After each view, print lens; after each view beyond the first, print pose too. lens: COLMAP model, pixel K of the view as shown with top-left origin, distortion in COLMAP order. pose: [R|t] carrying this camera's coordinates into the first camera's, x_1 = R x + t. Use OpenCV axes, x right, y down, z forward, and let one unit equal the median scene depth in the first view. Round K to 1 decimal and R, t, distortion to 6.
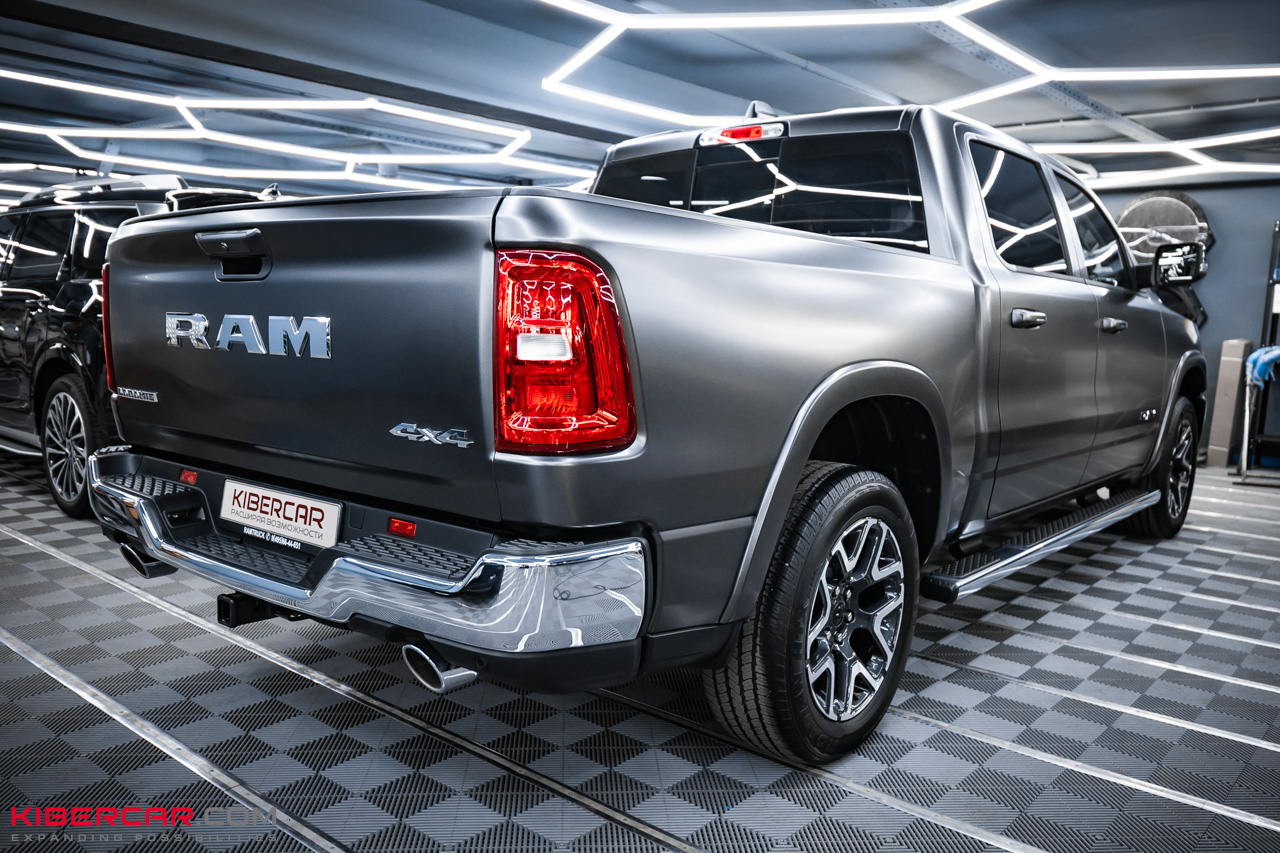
lens RADIAL K [[1013.0, 0, 640.6], [0, 1013.0, 423.4], [0, 0, 1]] dist [0.000170, -0.002979]
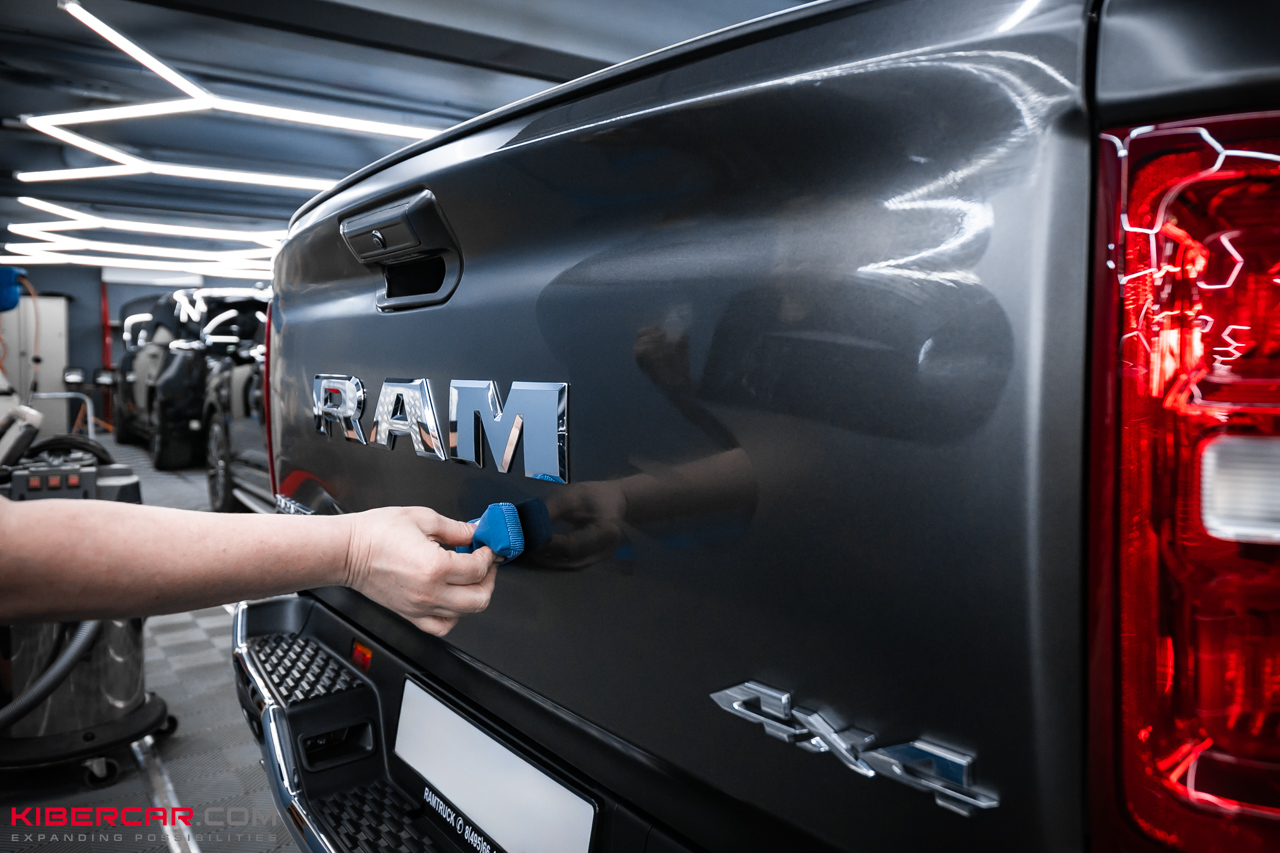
lens RADIAL K [[846.8, 0, 638.6], [0, 846.8, 429.5], [0, 0, 1]] dist [0.003439, 0.000639]
pose [[0.954333, -0.004738, -0.298707, -0.174244], [-0.003055, 0.999667, -0.025615, -0.075165], [0.298729, 0.025358, 0.954001, 0.674104]]
